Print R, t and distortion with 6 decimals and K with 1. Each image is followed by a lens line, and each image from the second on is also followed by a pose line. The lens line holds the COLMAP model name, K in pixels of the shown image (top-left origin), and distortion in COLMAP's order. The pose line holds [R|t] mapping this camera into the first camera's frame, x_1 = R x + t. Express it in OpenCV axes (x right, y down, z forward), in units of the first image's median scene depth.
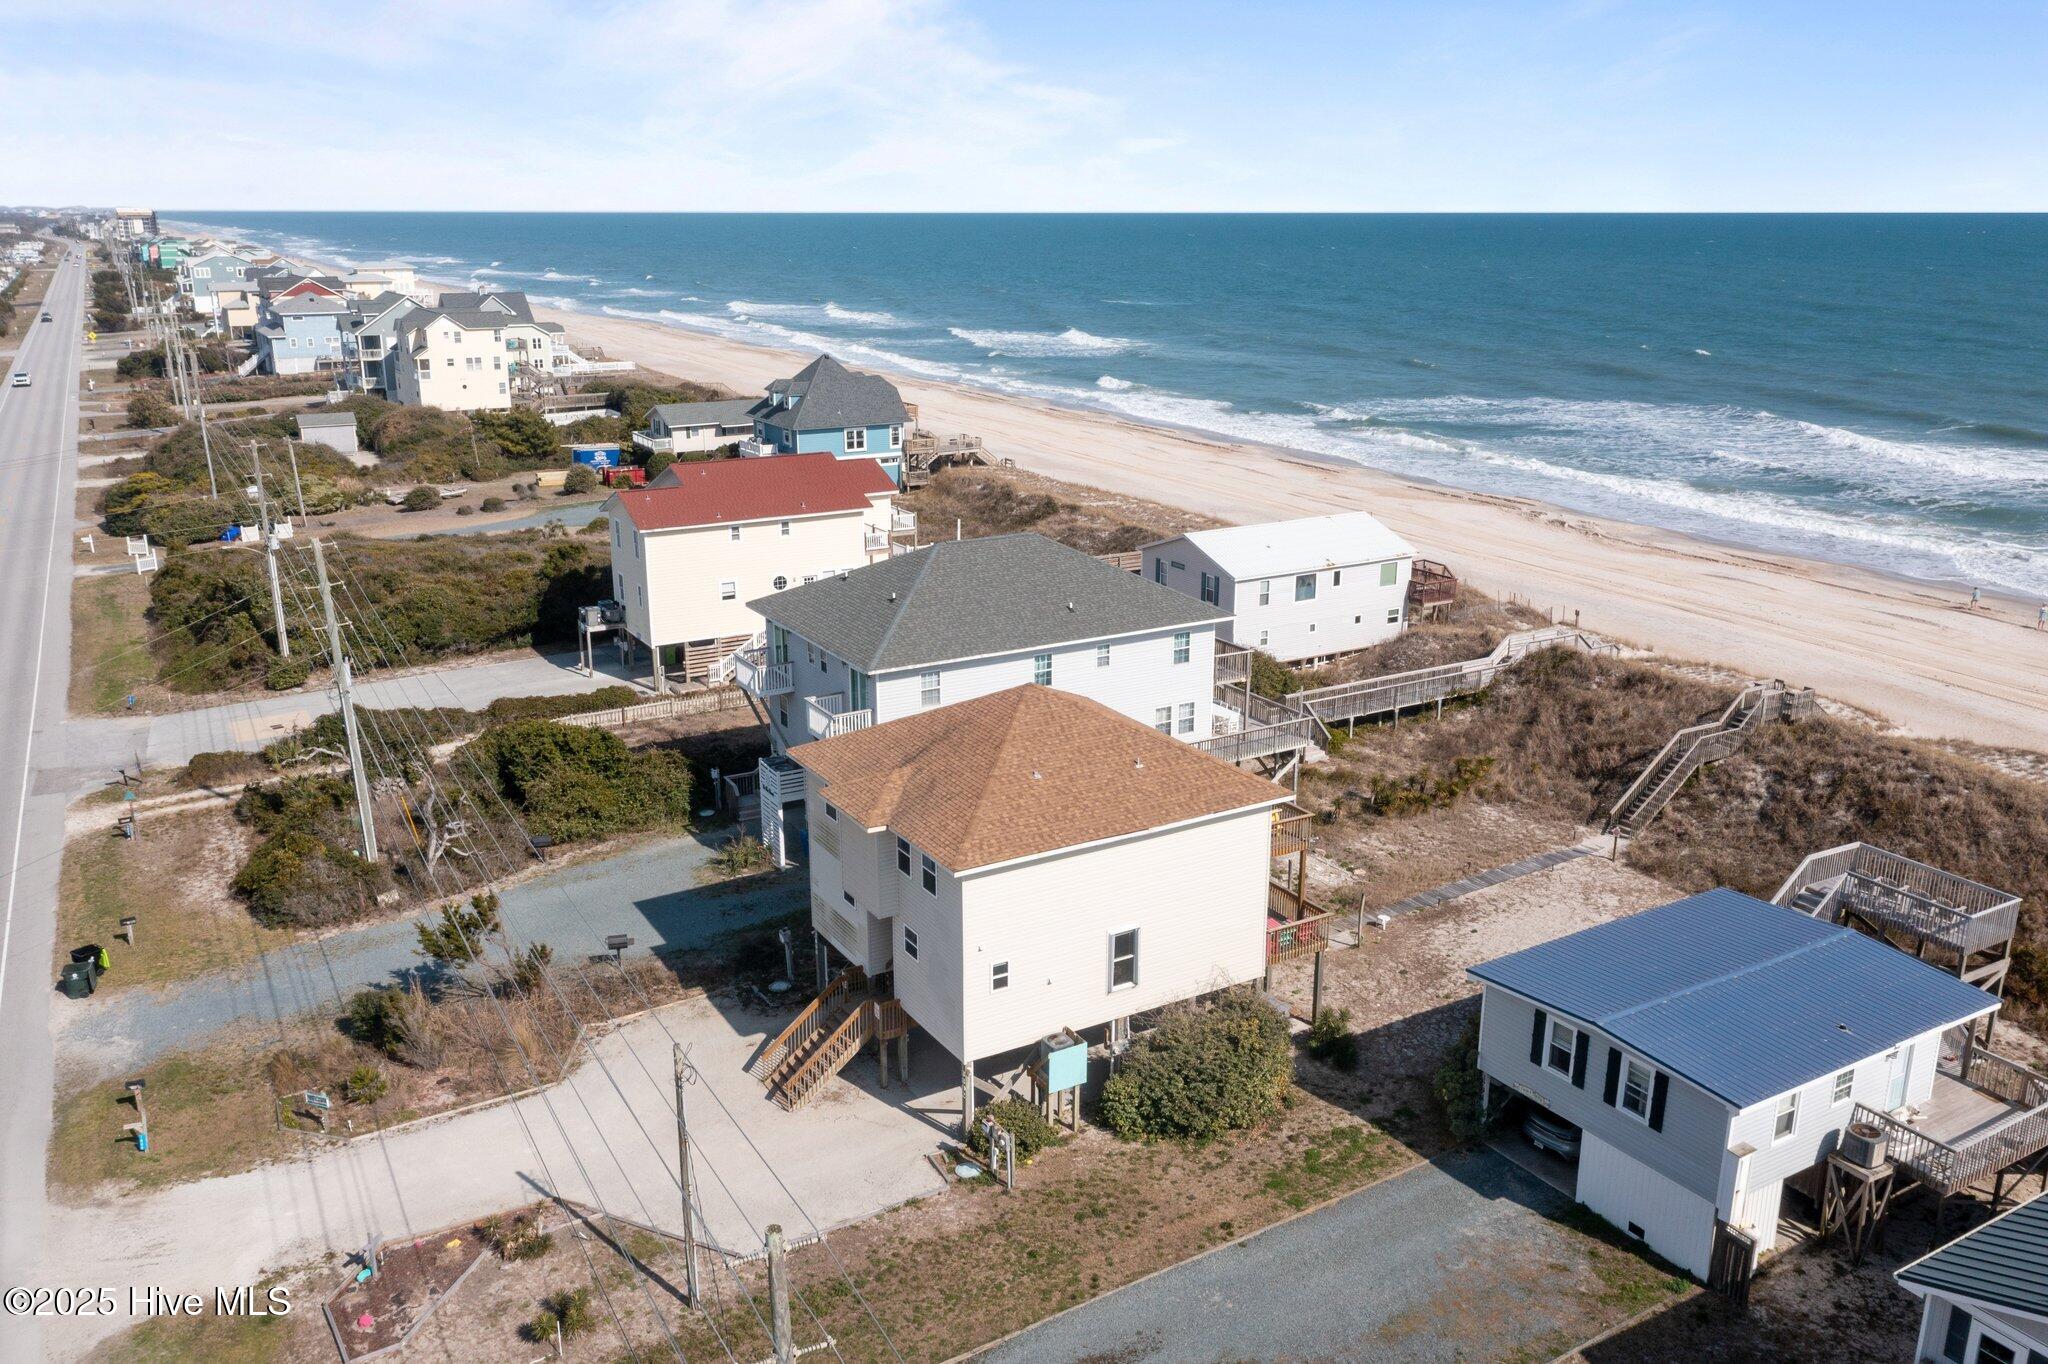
lens RADIAL K [[1605.3, 0, 1024.0], [0, 1605.3, 682.0], [0, 0, 1]] dist [-0.004764, 0.002028]
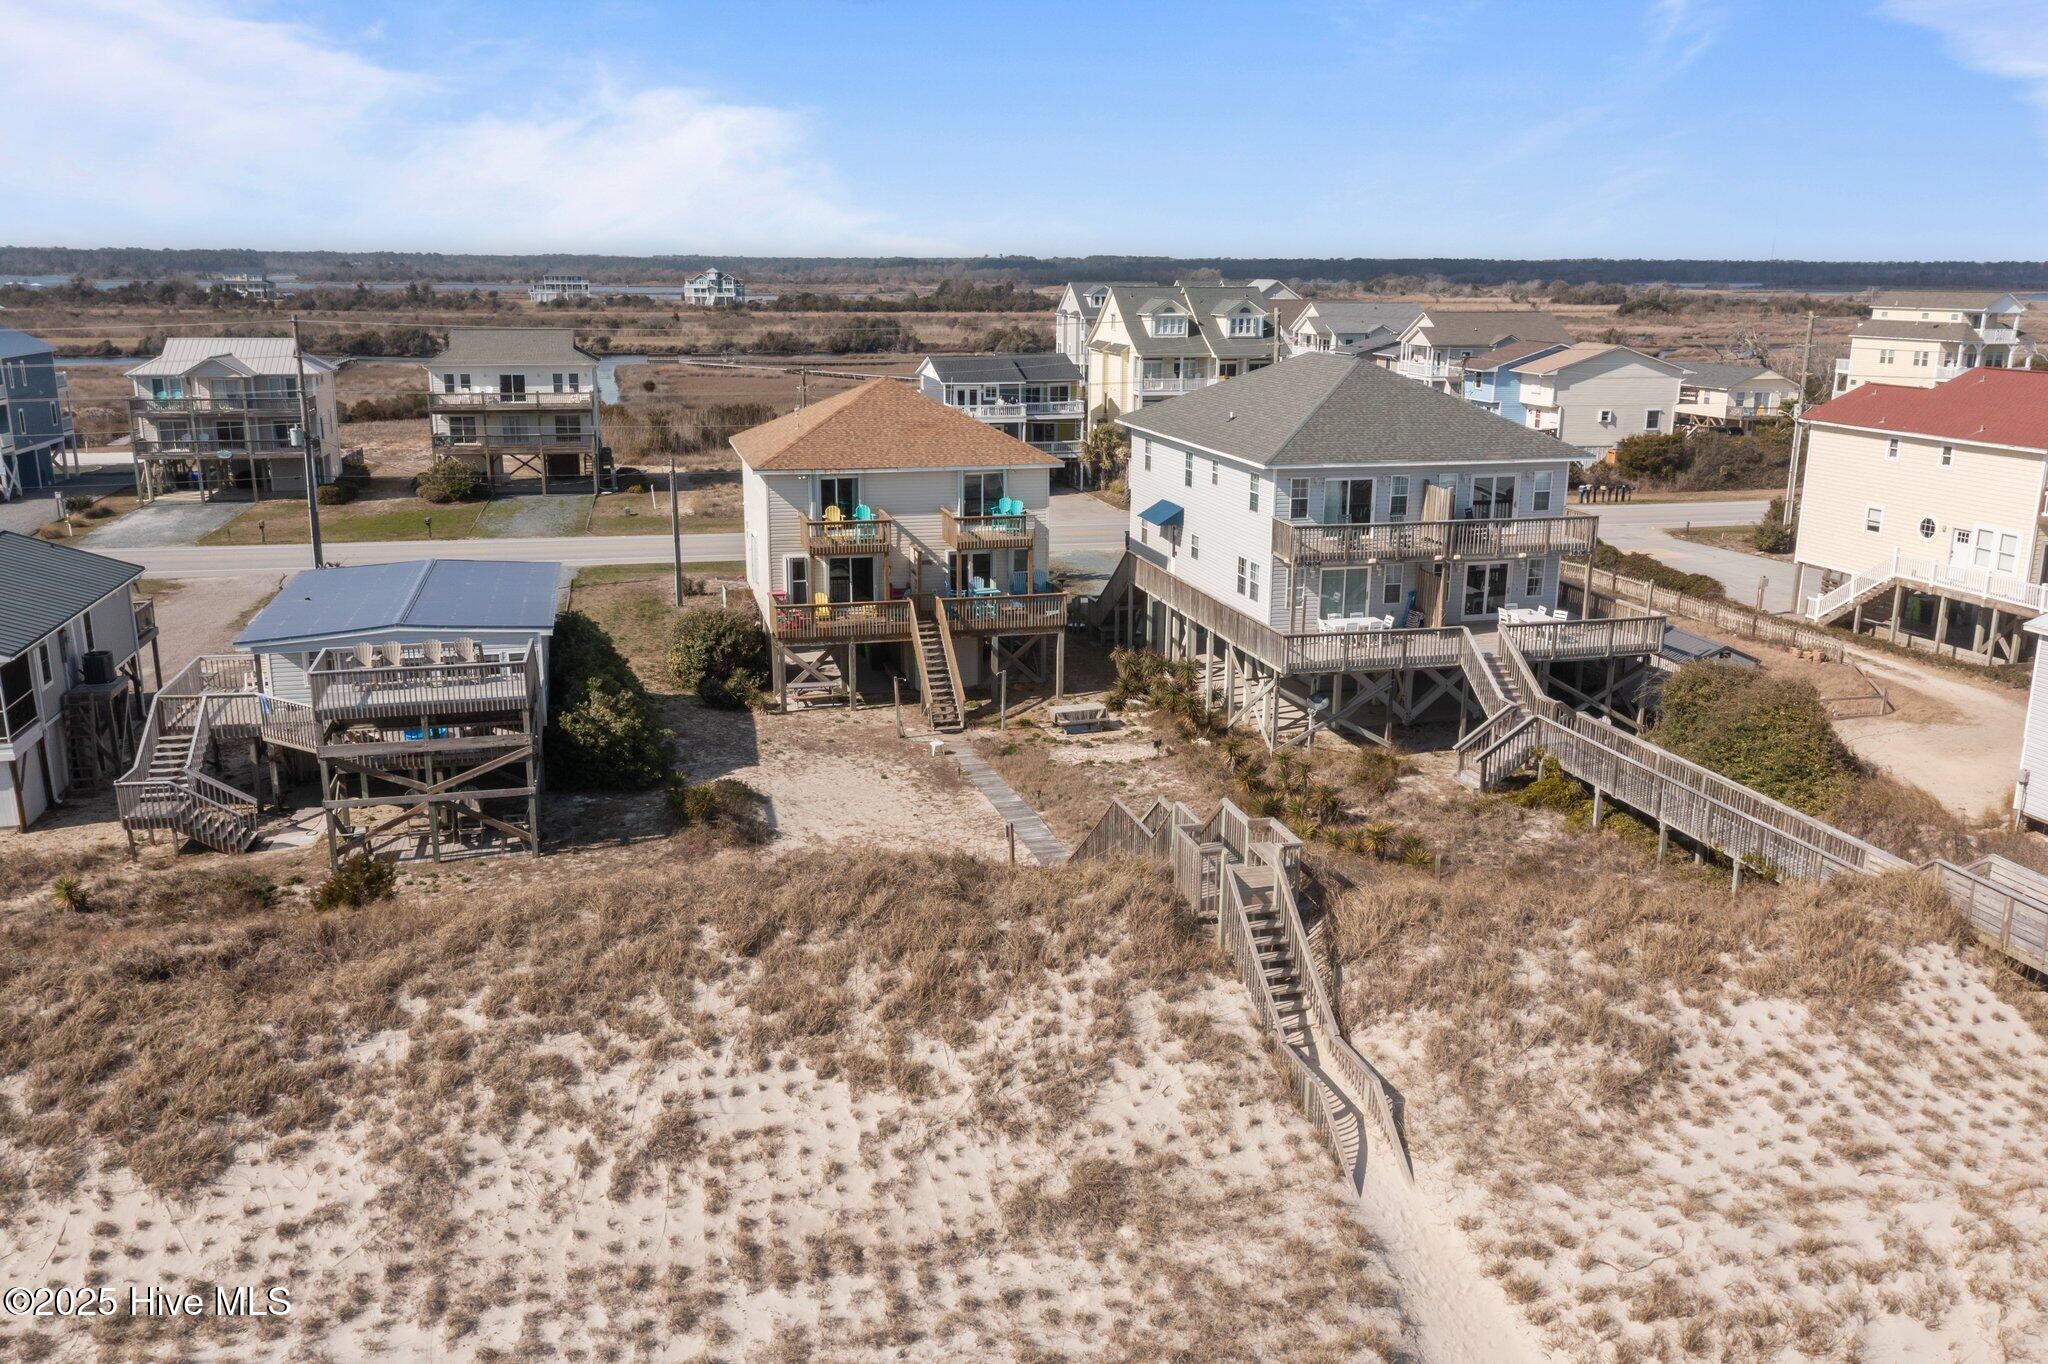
lens RADIAL K [[1613.3, 0, 1024.0], [0, 1613.3, 682.0], [0, 0, 1]] dist [-0.009315, 0.011131]
pose [[-0.284923, 0.234380, -0.929454, 0.950750], [-0.271077, 0.910362, 0.312664, -0.163121], [0.919421, 0.341039, -0.195848, 1.107905]]
